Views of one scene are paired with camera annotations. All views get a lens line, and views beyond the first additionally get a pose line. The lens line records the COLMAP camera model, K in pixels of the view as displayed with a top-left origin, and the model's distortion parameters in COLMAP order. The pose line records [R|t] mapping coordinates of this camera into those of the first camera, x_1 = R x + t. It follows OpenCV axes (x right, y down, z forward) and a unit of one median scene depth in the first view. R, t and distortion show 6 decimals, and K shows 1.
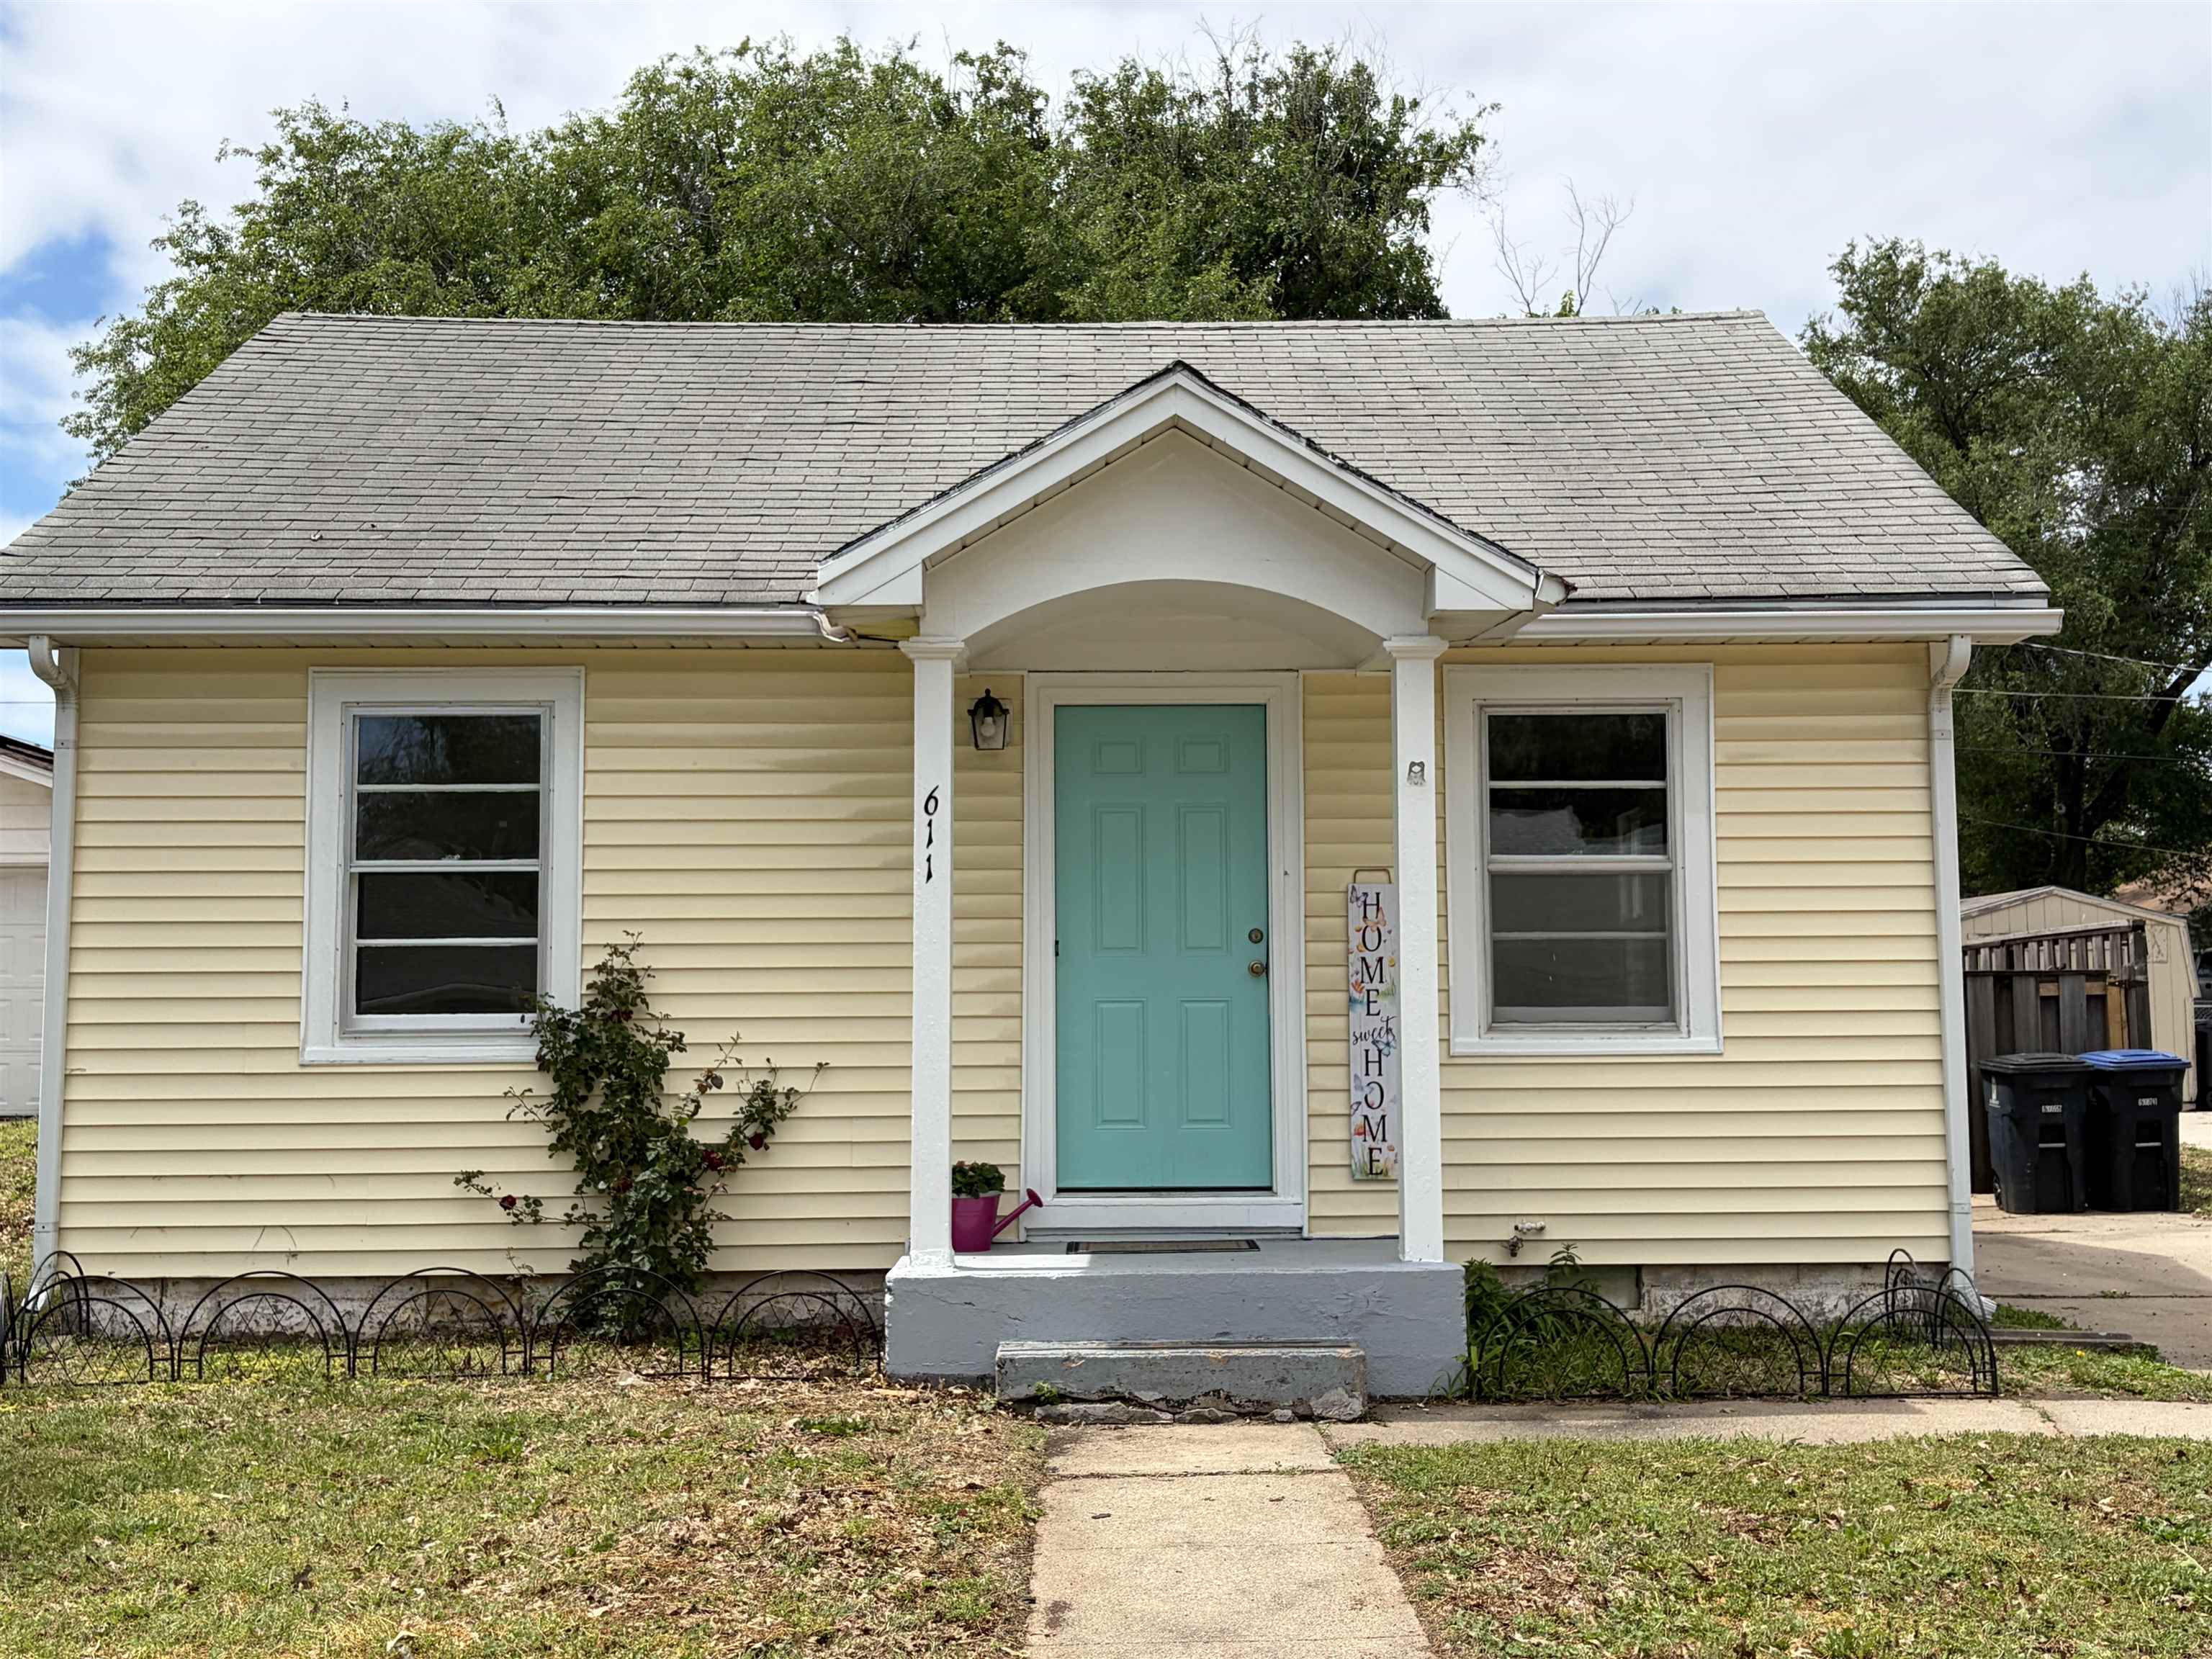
lens RADIAL K [[2515.1, 0, 1106.0], [0, 2515.1, 829.5], [0, 0, 1]] dist [0.230838, -0.758683]
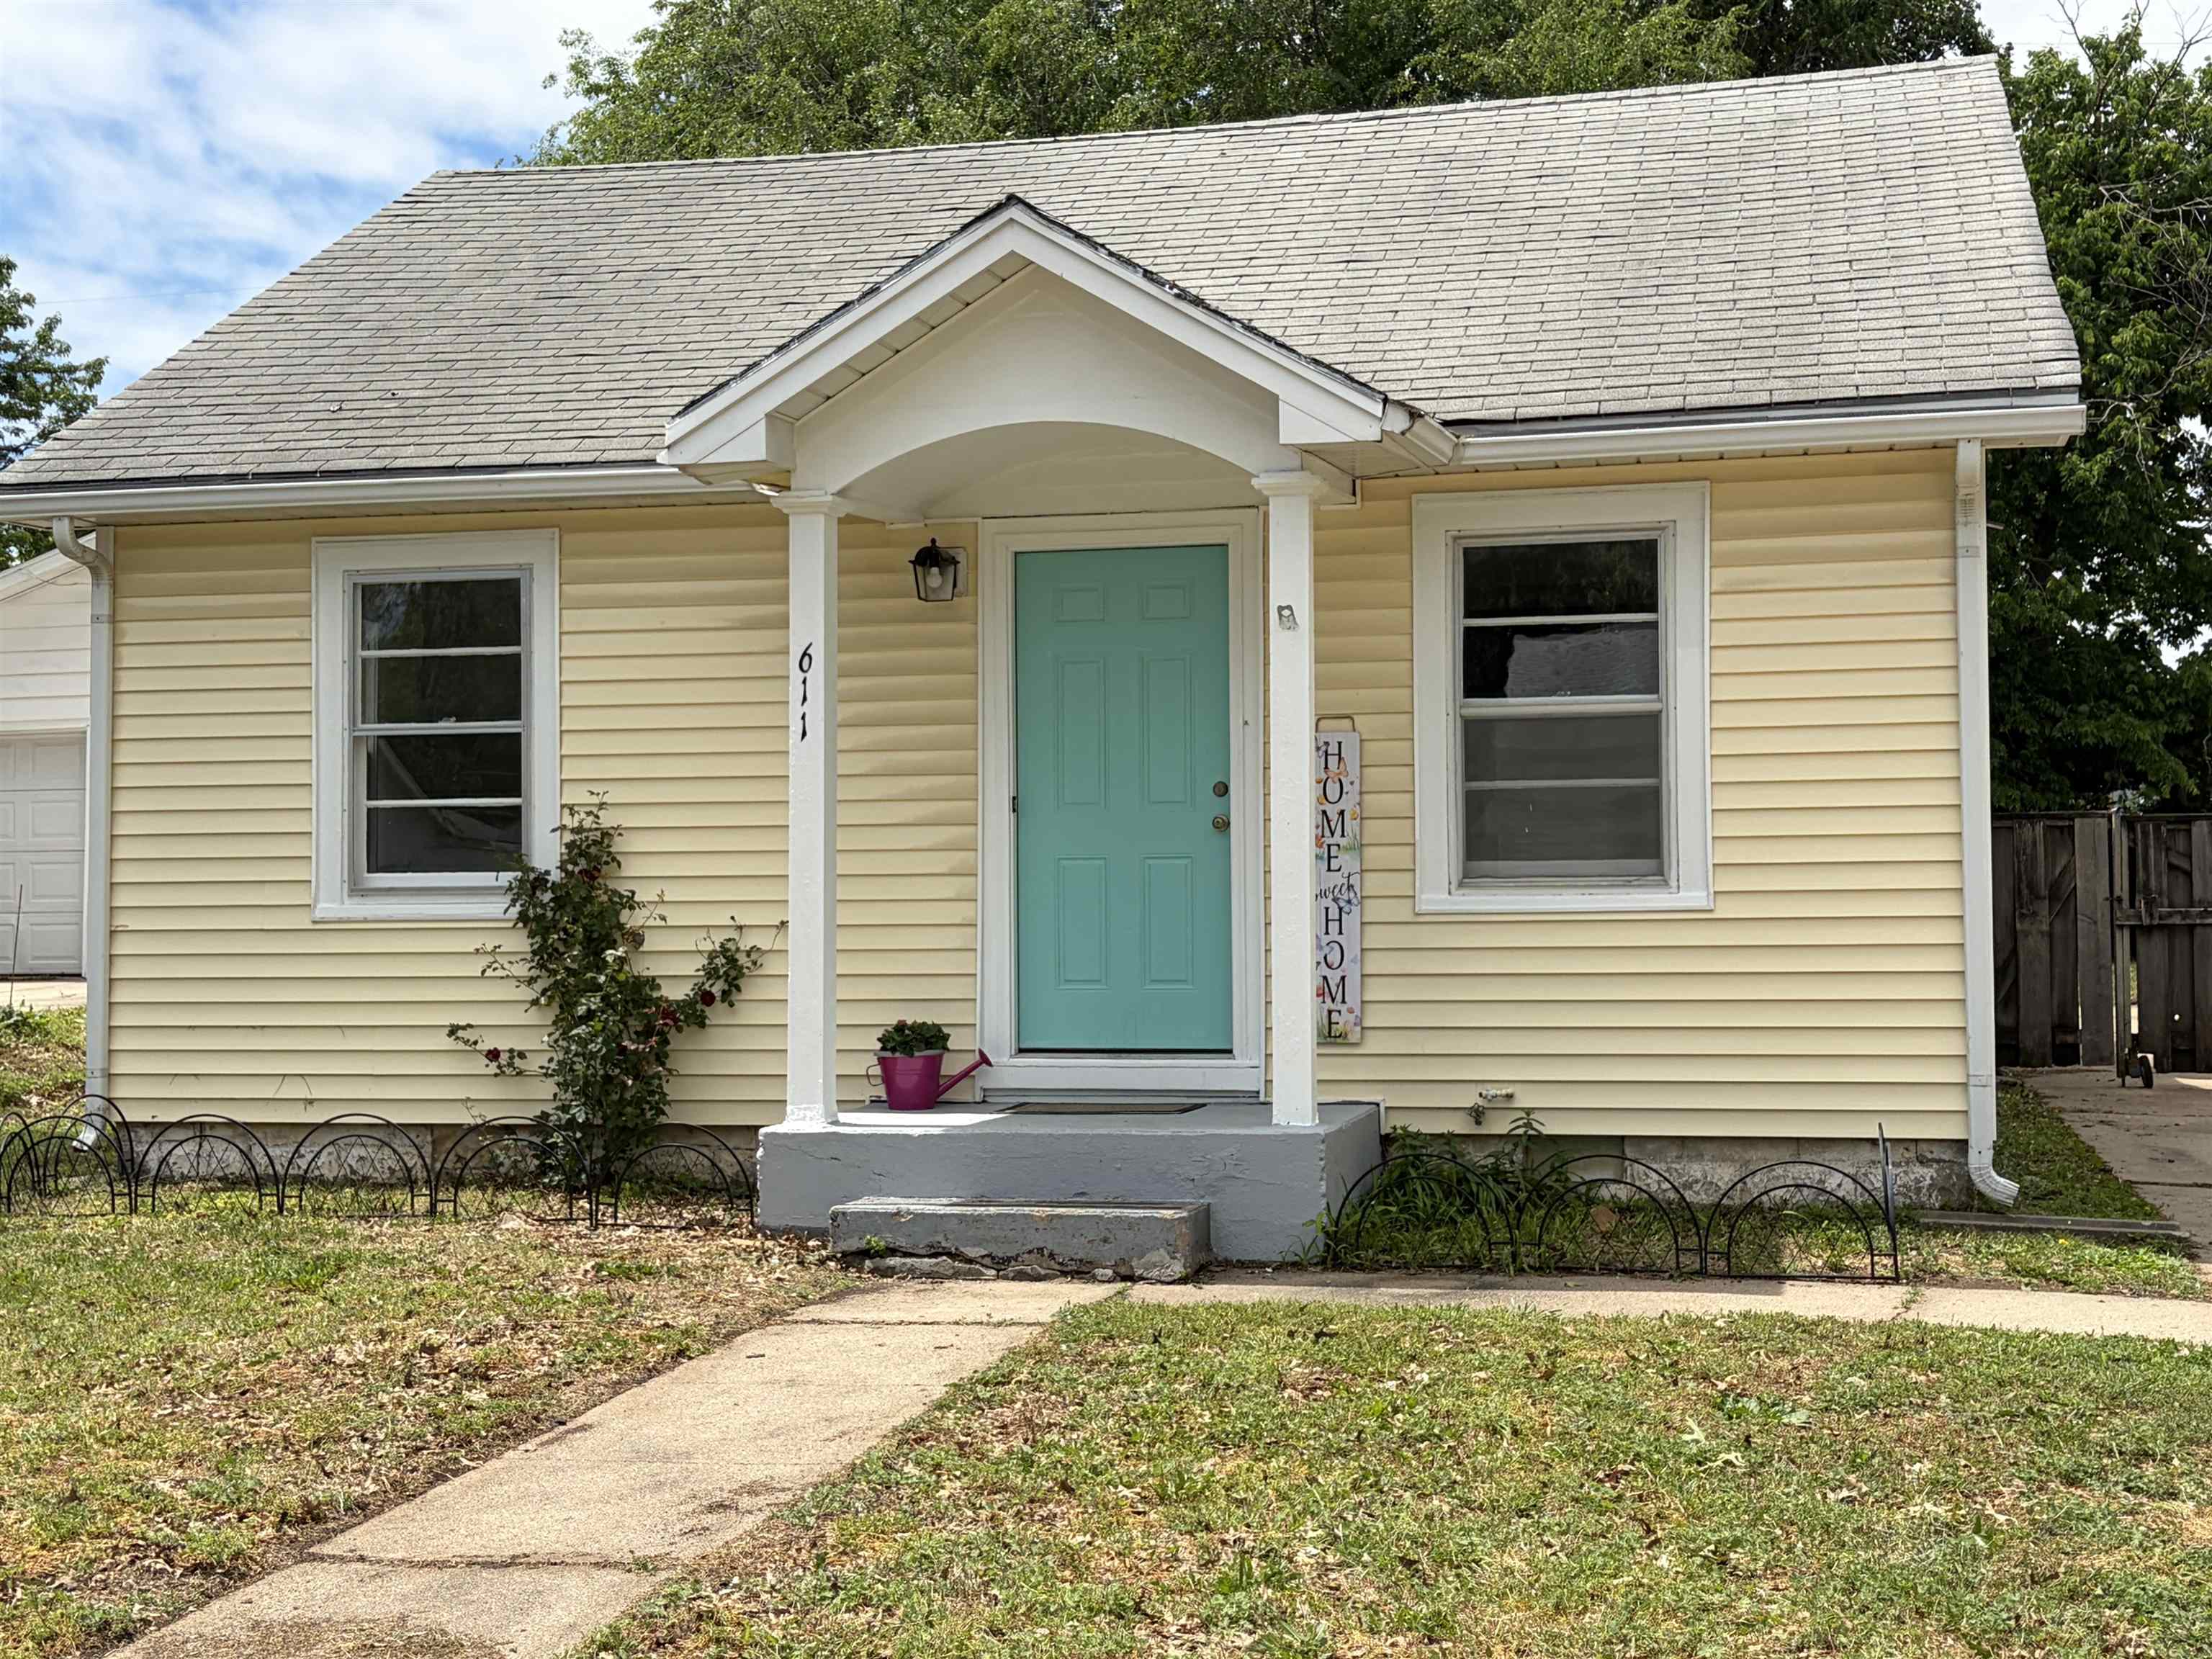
lens RADIAL K [[2833.2, 0, 1099.9], [0, 2833.2, 826.4], [0, 0, 1]] dist [0.257050, -0.977760]
pose [[0.967902, -0.008288, -0.251190, 0.289074], [0.022765, 0.998239, 0.054785, -0.003505], [0.250293, -0.058745, 0.966386, -0.050139]]
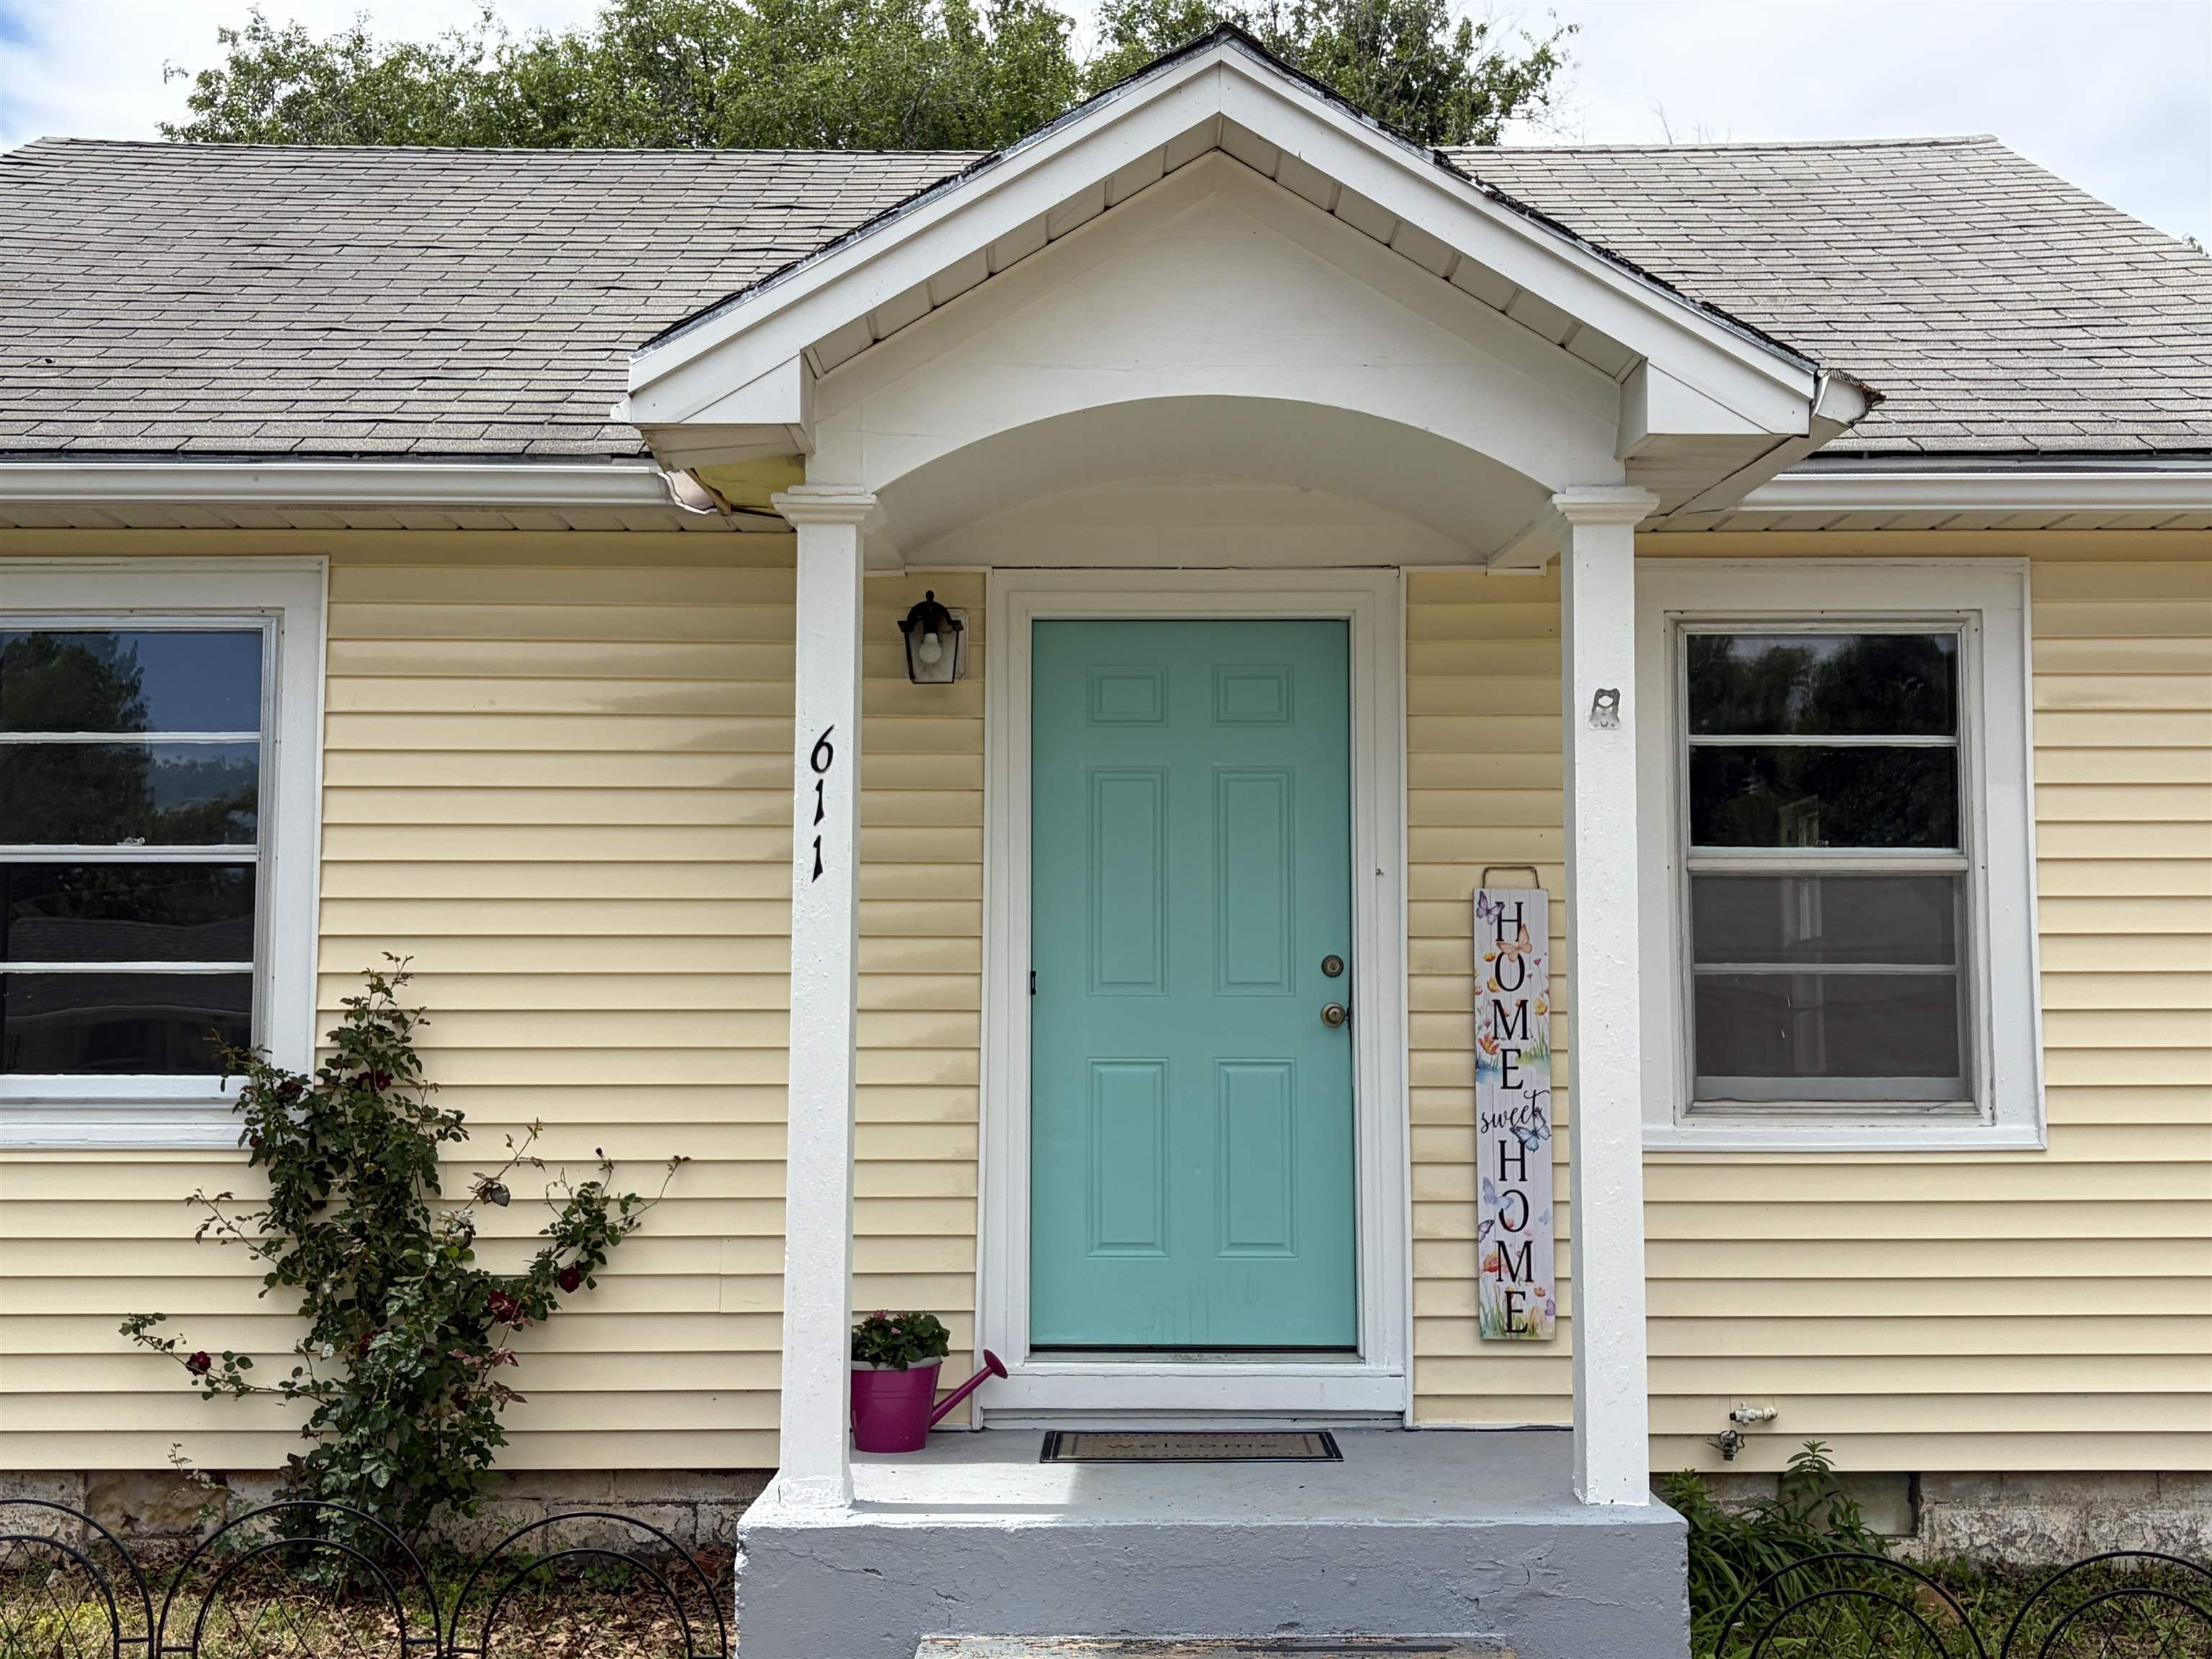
lens RADIAL K [[2525.1, 0, 1081.6], [0, 2525.1, 841.4], [0, 0, 1]] dist [0.165371, -0.501105]
pose [[0.999728, 0.005311, -0.022709, 0.008270], [-0.005319, 0.999986, -0.000273, 0.009965], [0.022708, 0.000394, 0.999742, 0.336067]]
